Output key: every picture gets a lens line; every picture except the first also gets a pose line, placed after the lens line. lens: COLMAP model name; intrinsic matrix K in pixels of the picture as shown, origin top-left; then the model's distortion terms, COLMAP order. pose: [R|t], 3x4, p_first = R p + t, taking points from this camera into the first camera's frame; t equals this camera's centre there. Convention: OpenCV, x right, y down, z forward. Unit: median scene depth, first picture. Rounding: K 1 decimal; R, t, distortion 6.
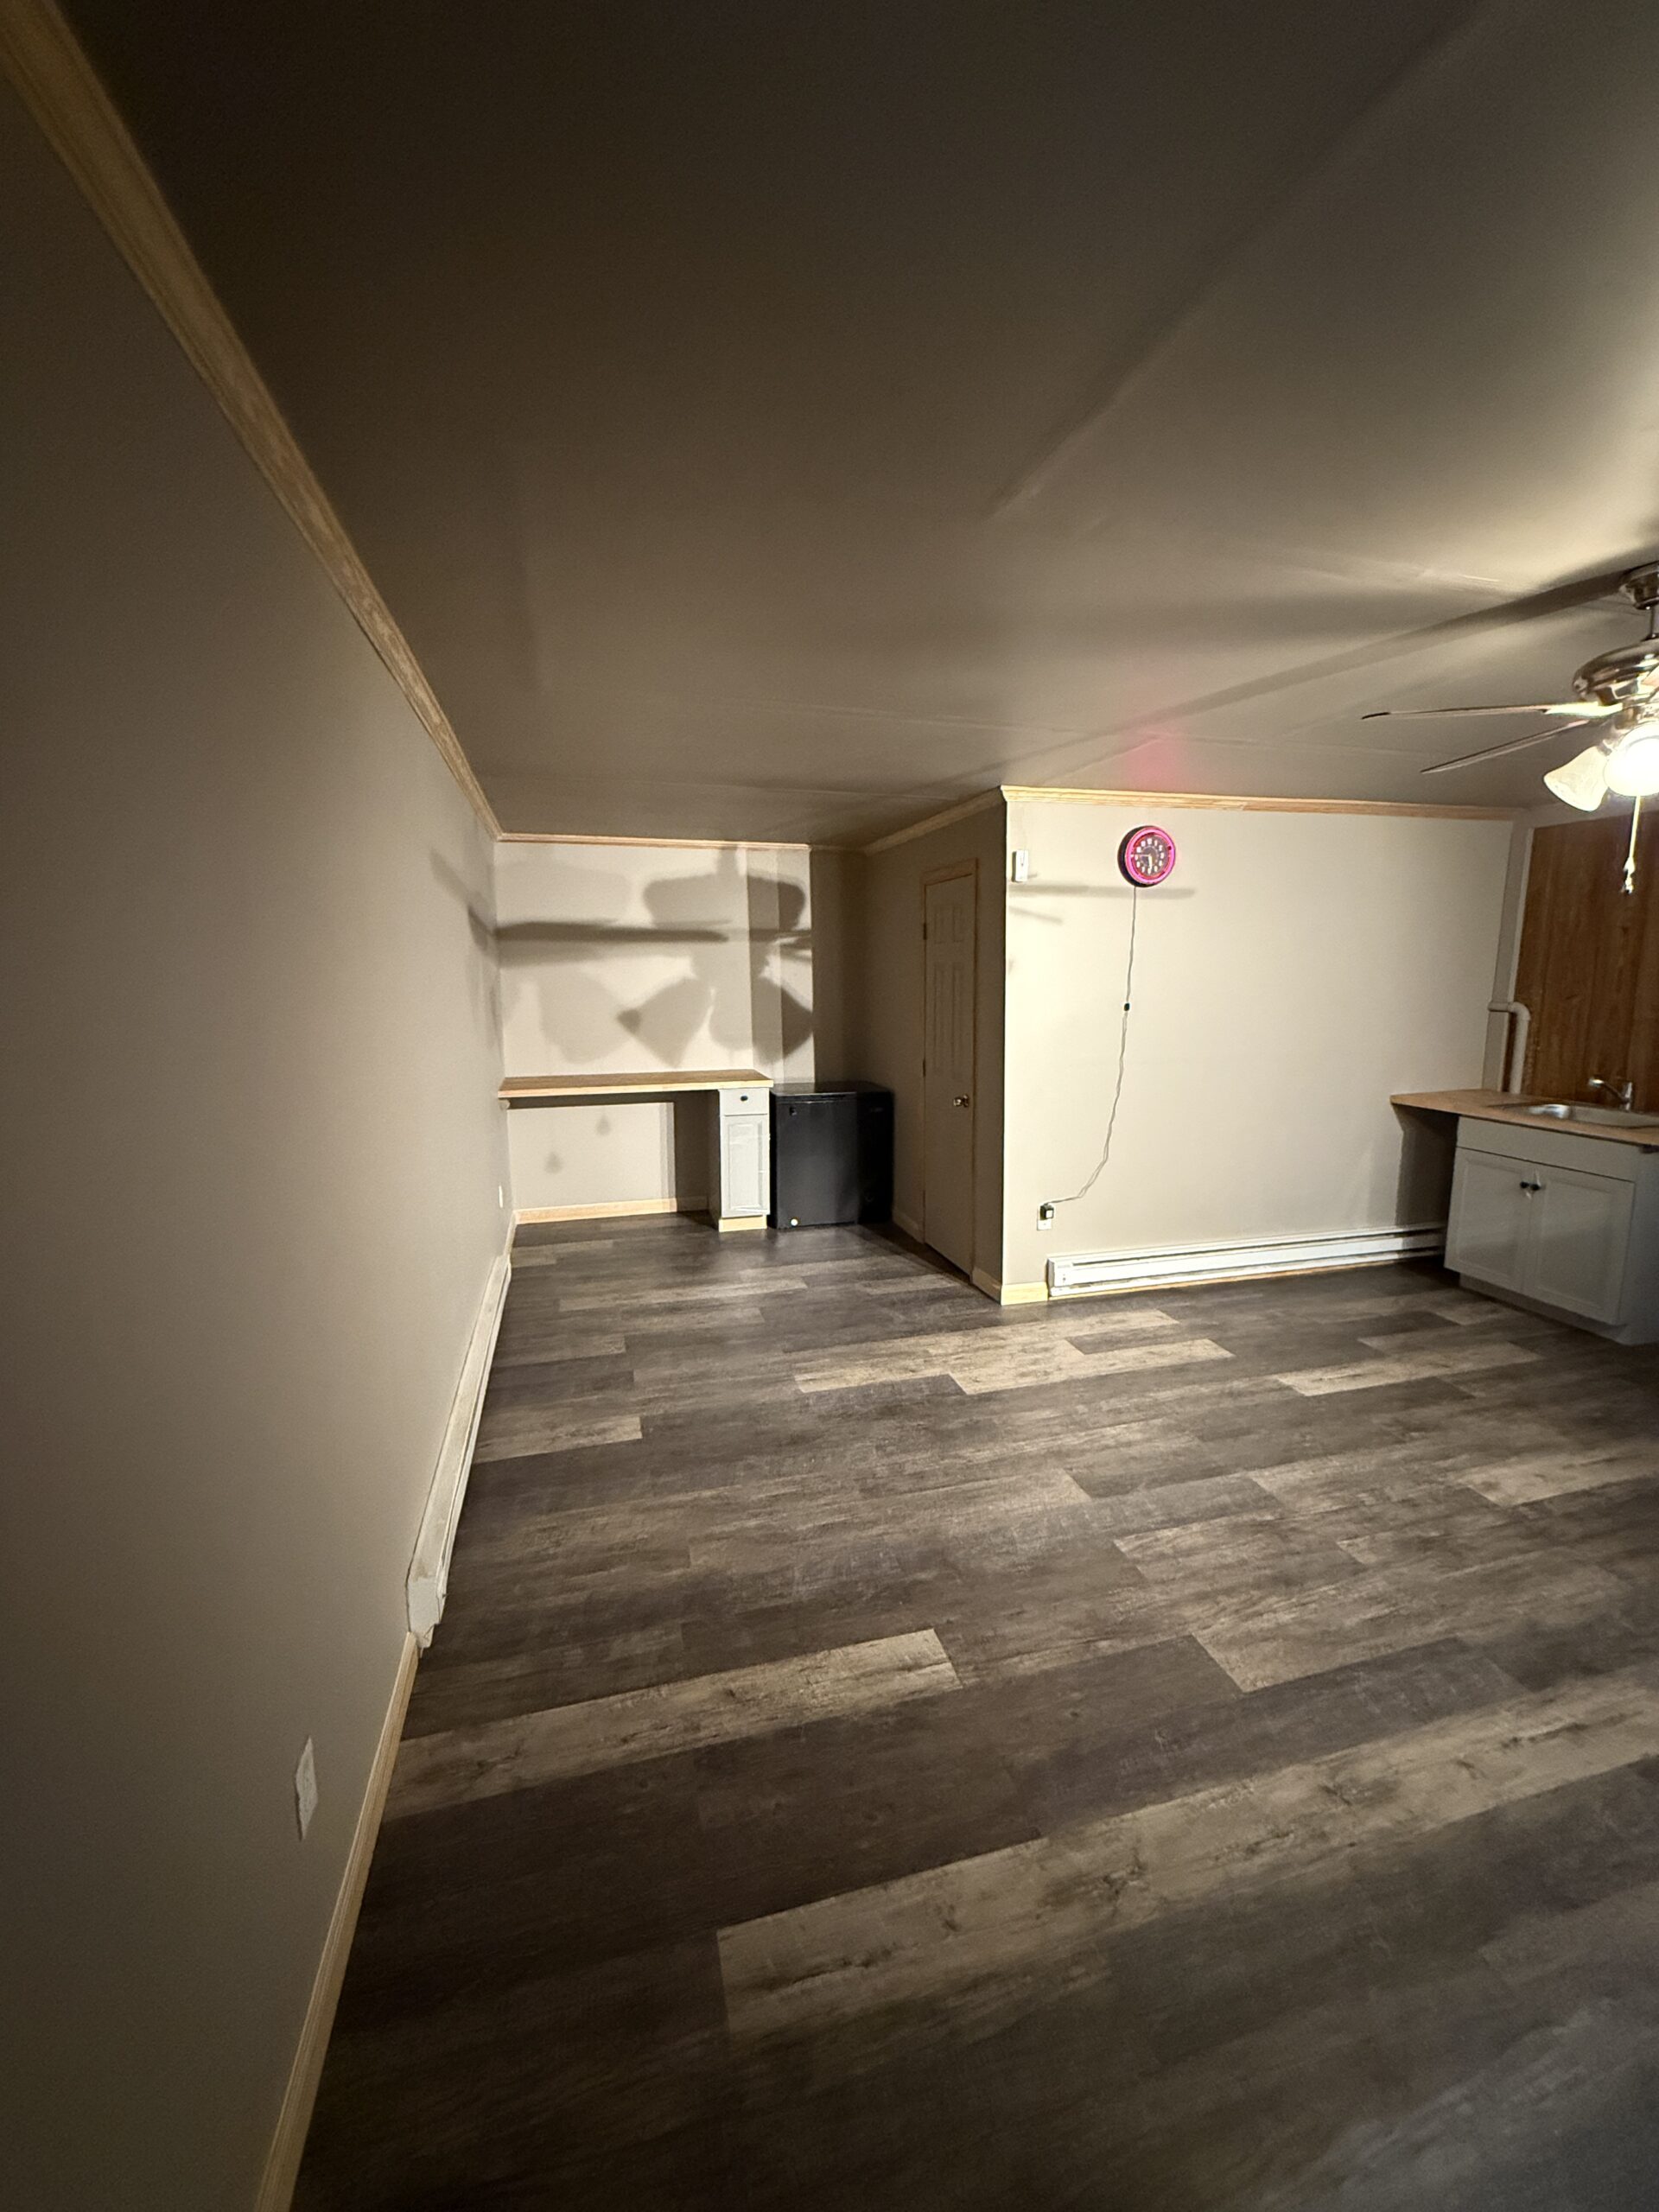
lens RADIAL K [[873.7, 0, 825.3], [0, 873.7, 1095.1], [0, 0, 1]] dist [-0.001232, -0.000030]
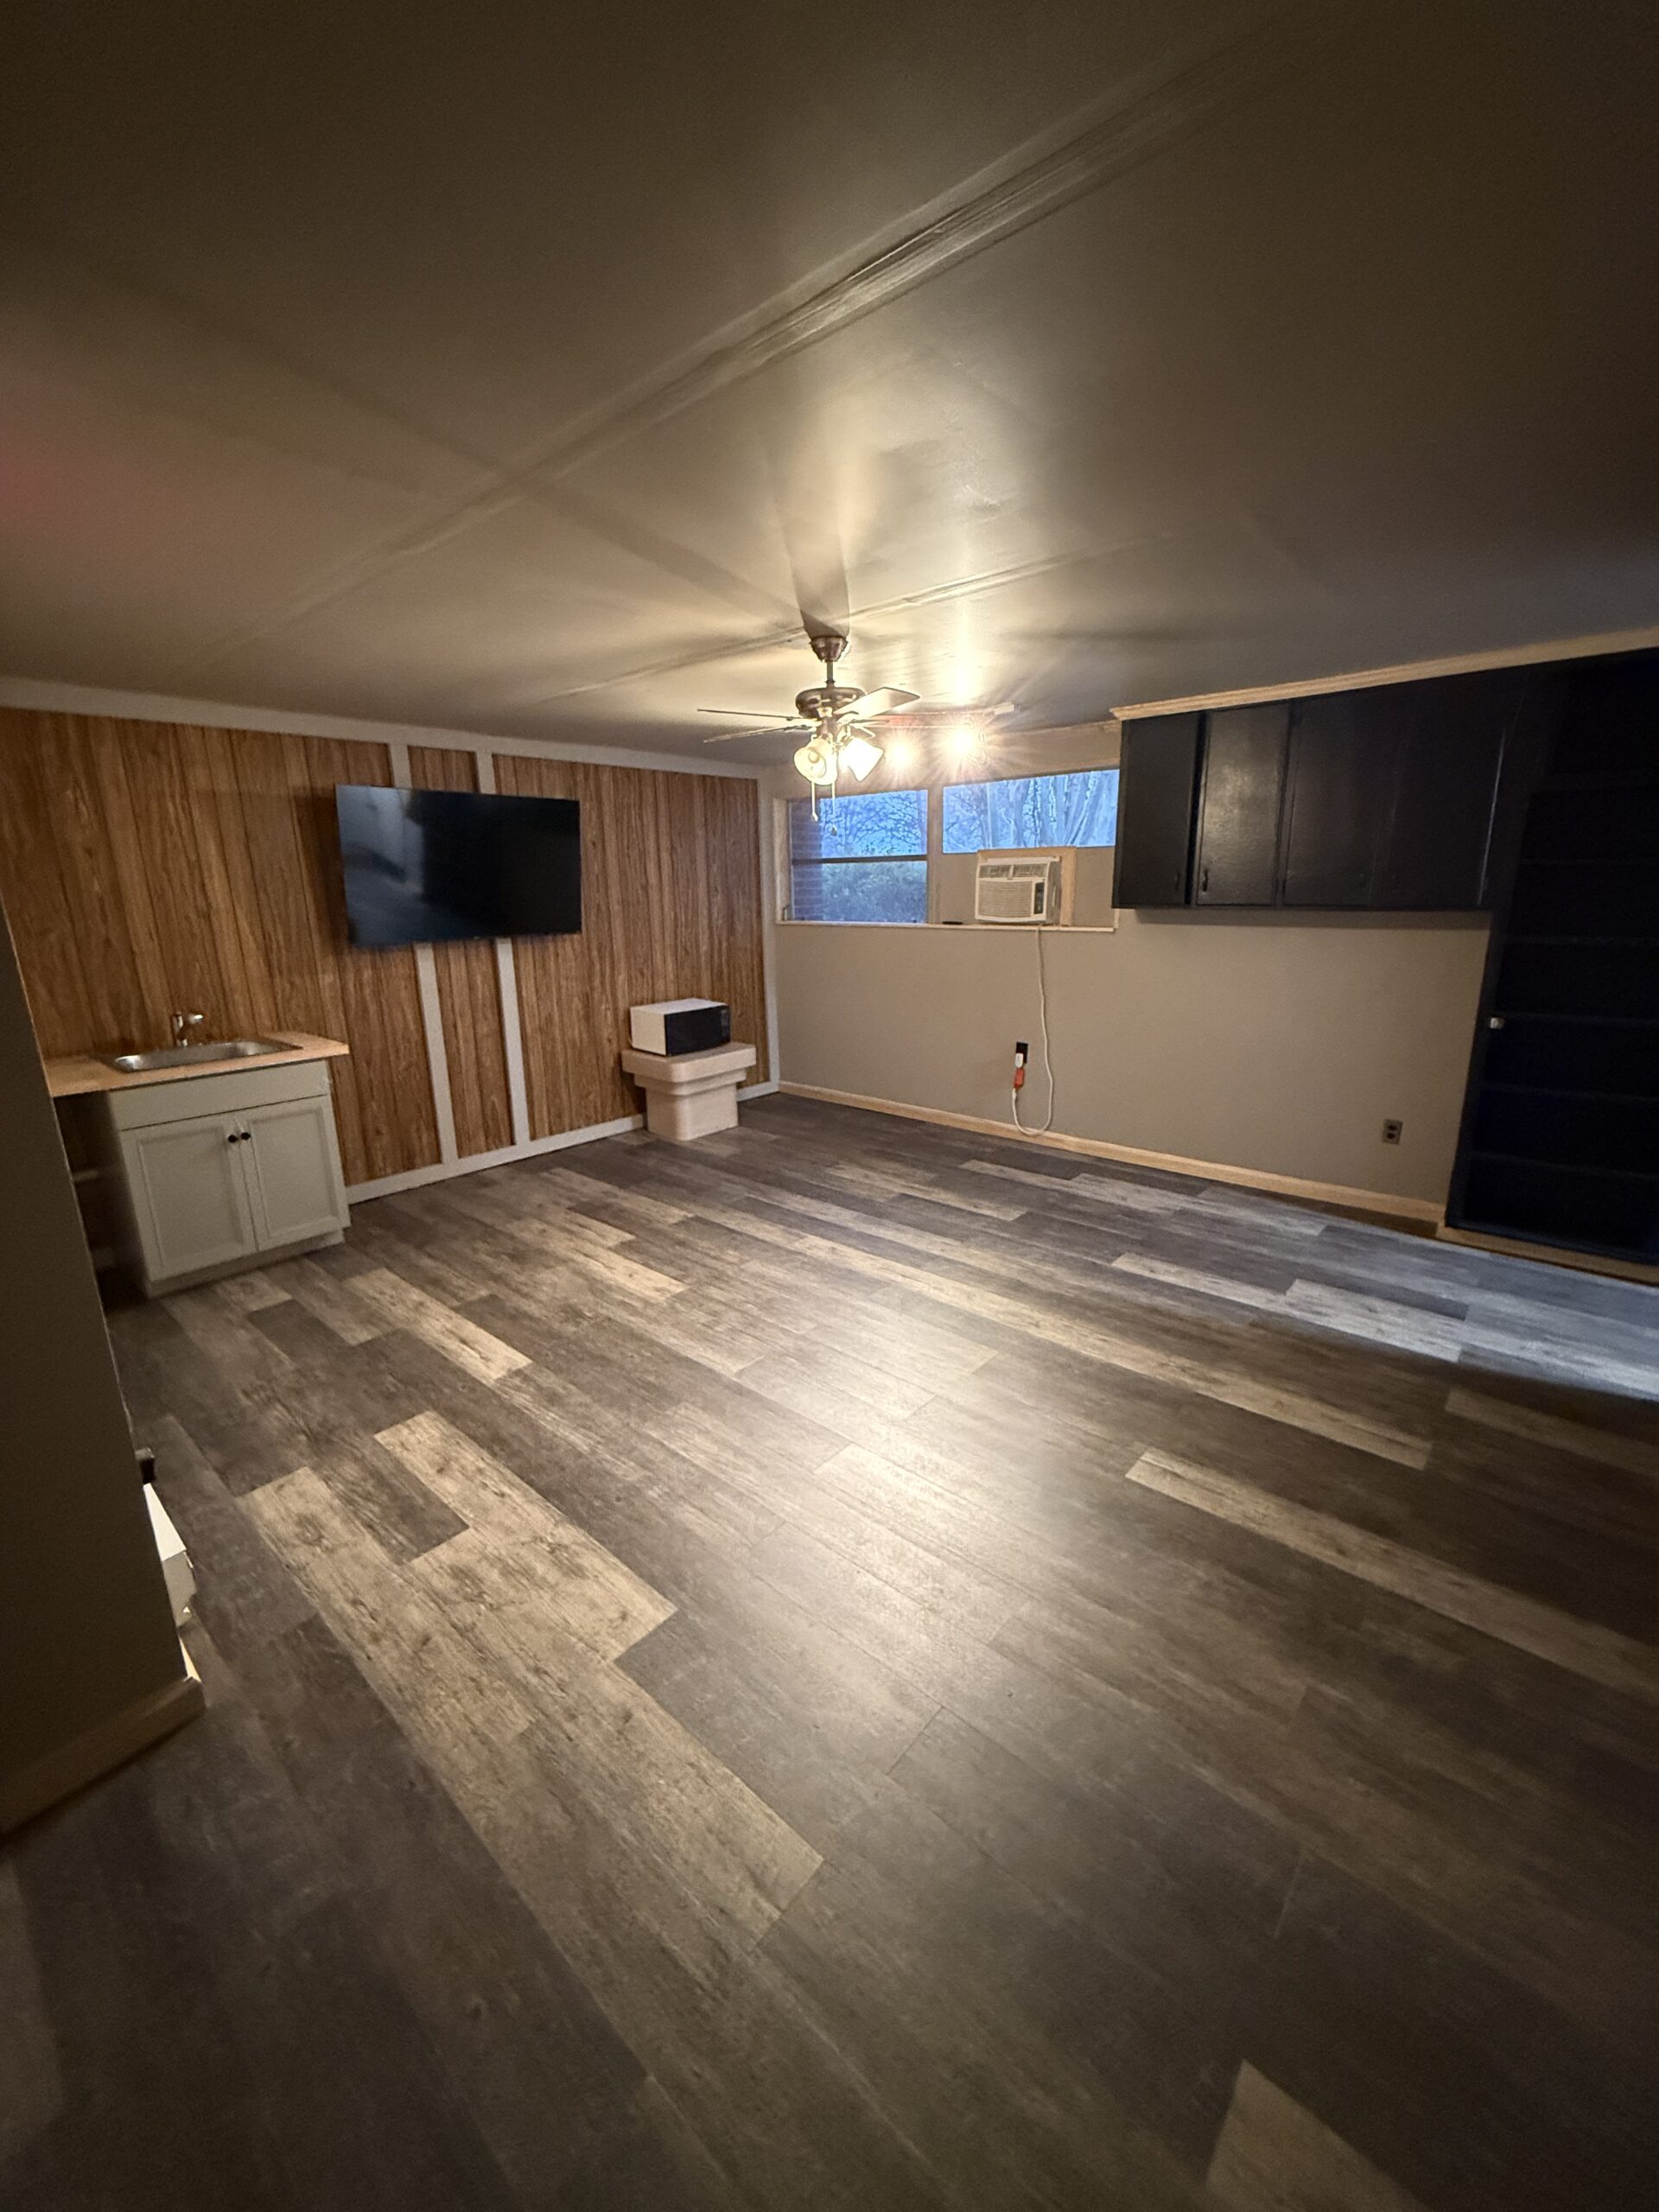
lens RADIAL K [[885.7, 0, 824.9], [0, 885.7, 1097.0], [0, 0, 1]] dist [-0.001009, 0.000170]
pose [[-0.549760, -0.185723, 0.814414, -0.286506], [0.140607, 0.940484, 0.309387, -0.142585], [-0.823404, 0.284601, -0.490926, 0.999956]]
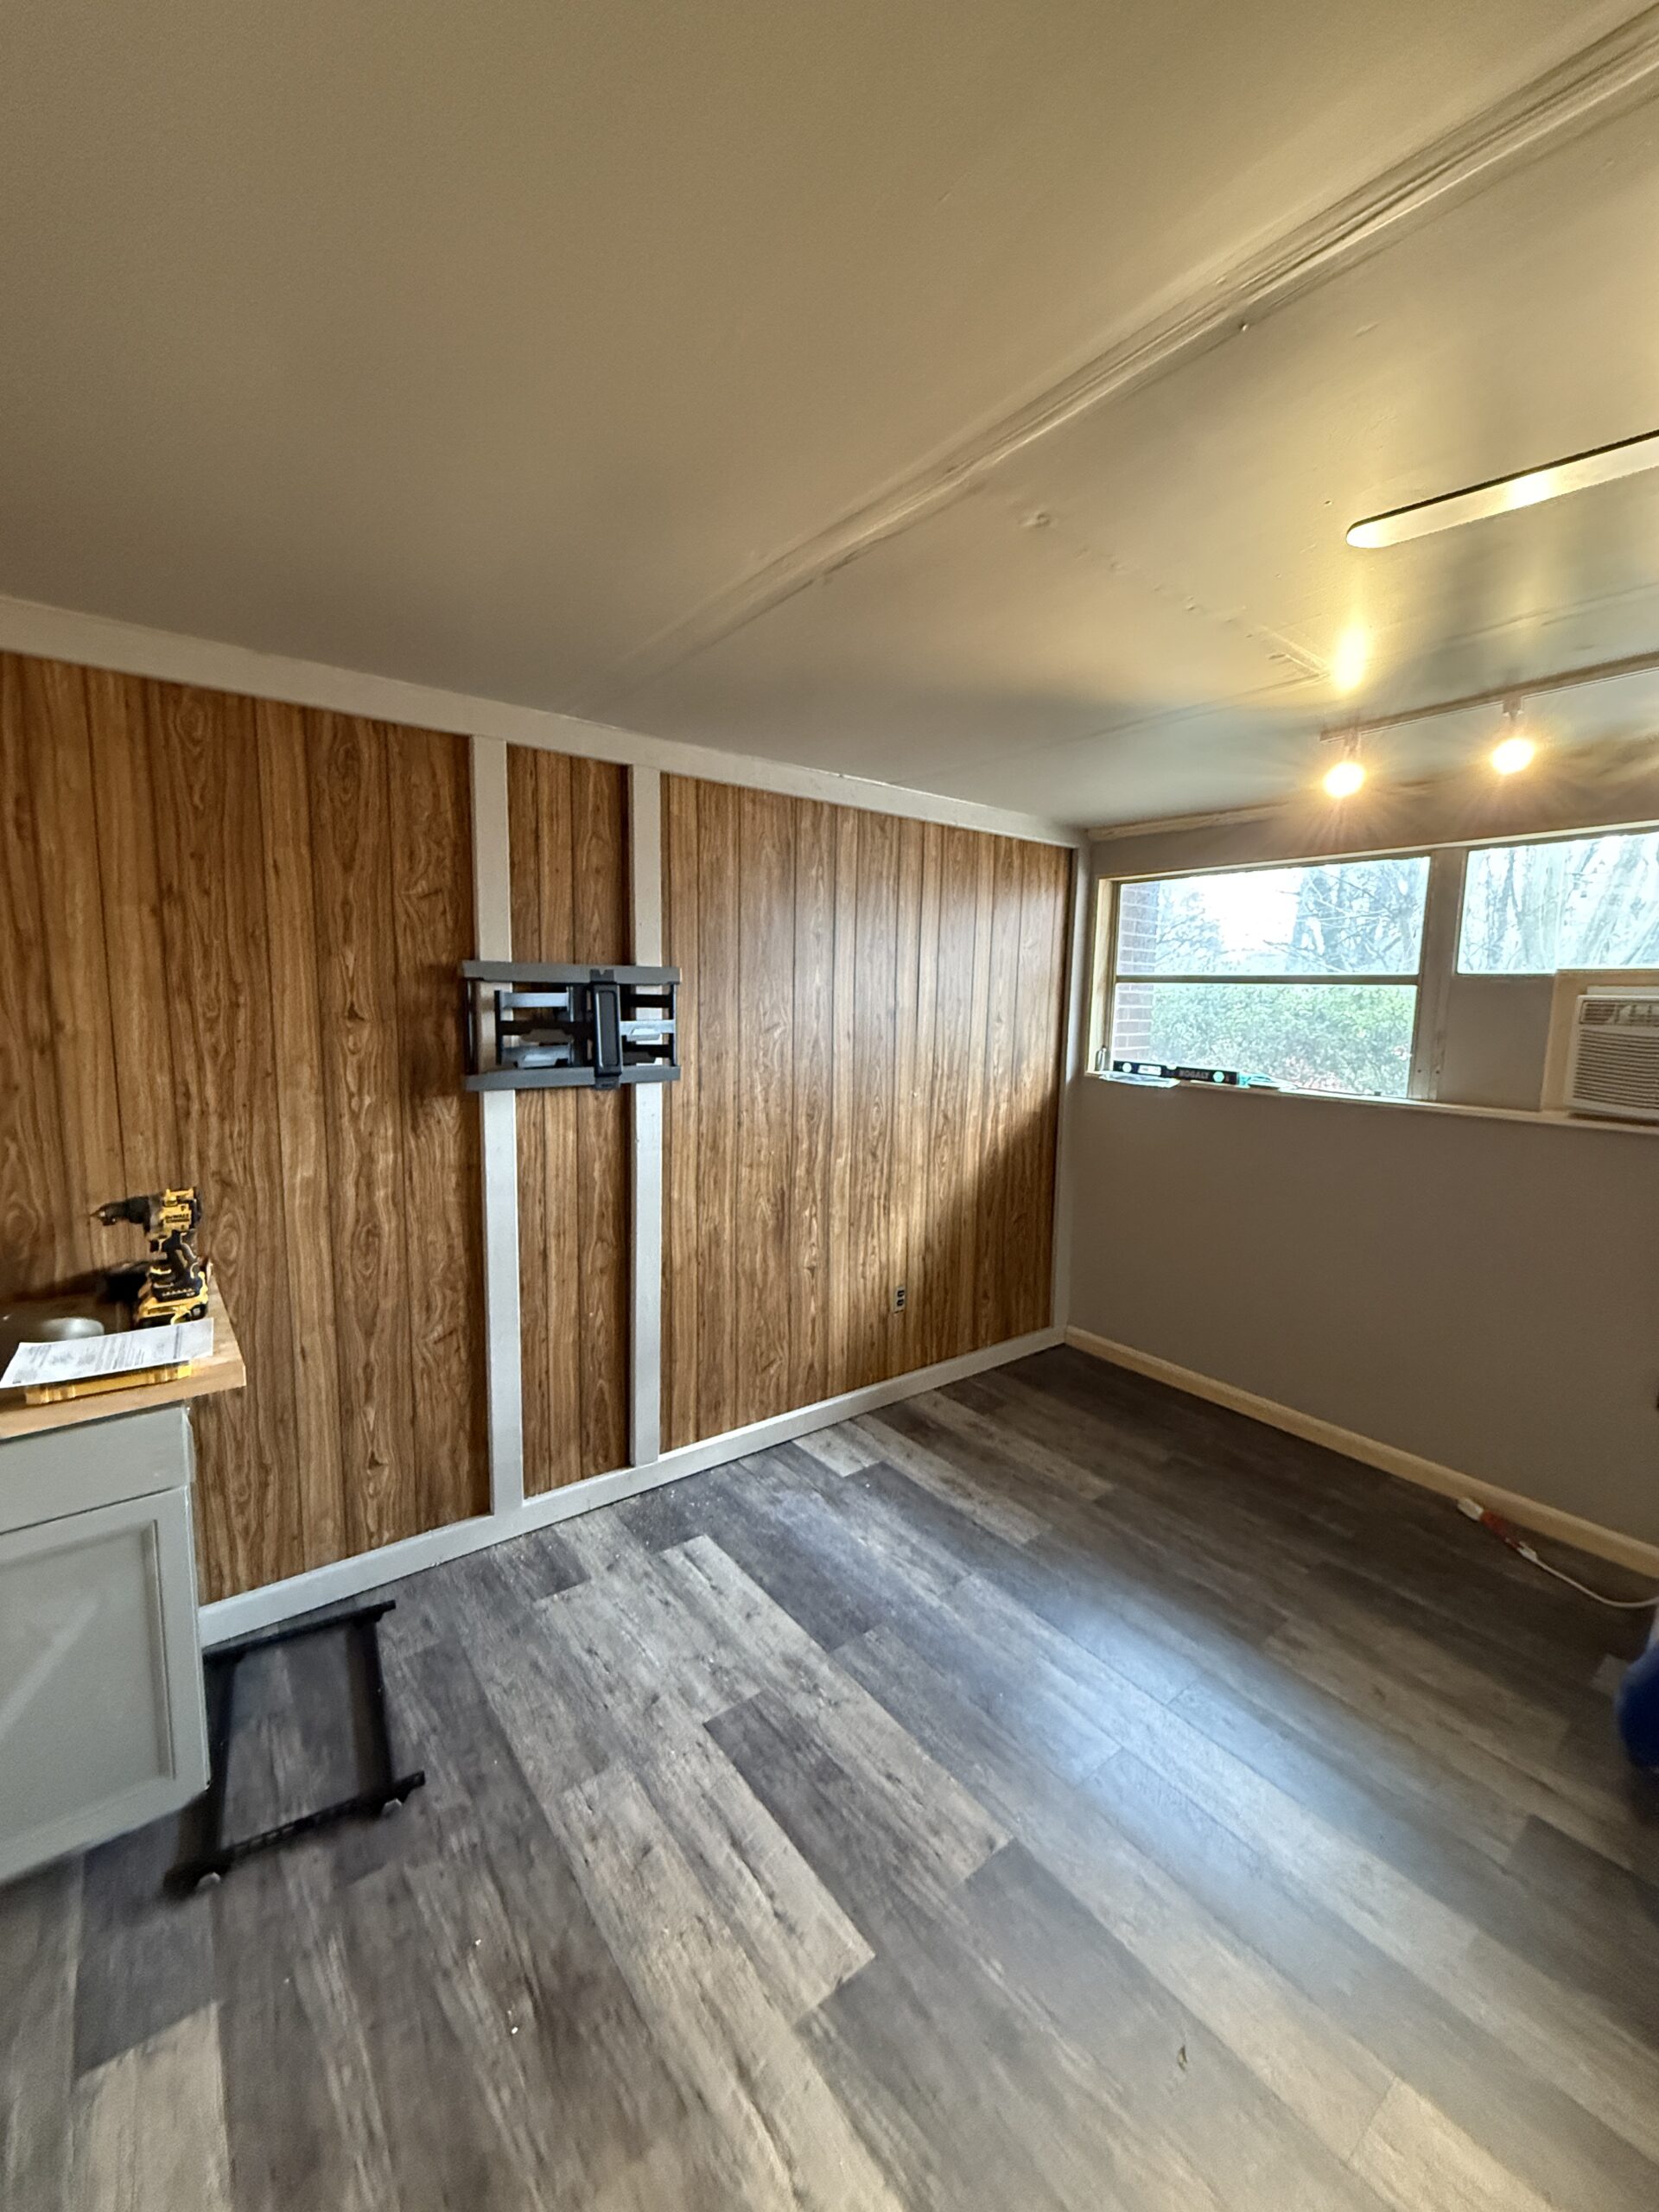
lens RADIAL K [[885.7, 0, 824.9], [0, 885.7, 1097.0], [0, 0, 1]] dist [-0.001009, 0.000170]
pose [[-0.379282, -0.115412, 0.918055, 0.393466], [0.114673, 0.978678, 0.170409, -0.130236], [-0.918148, 0.169909, -0.357960, 0.800439]]
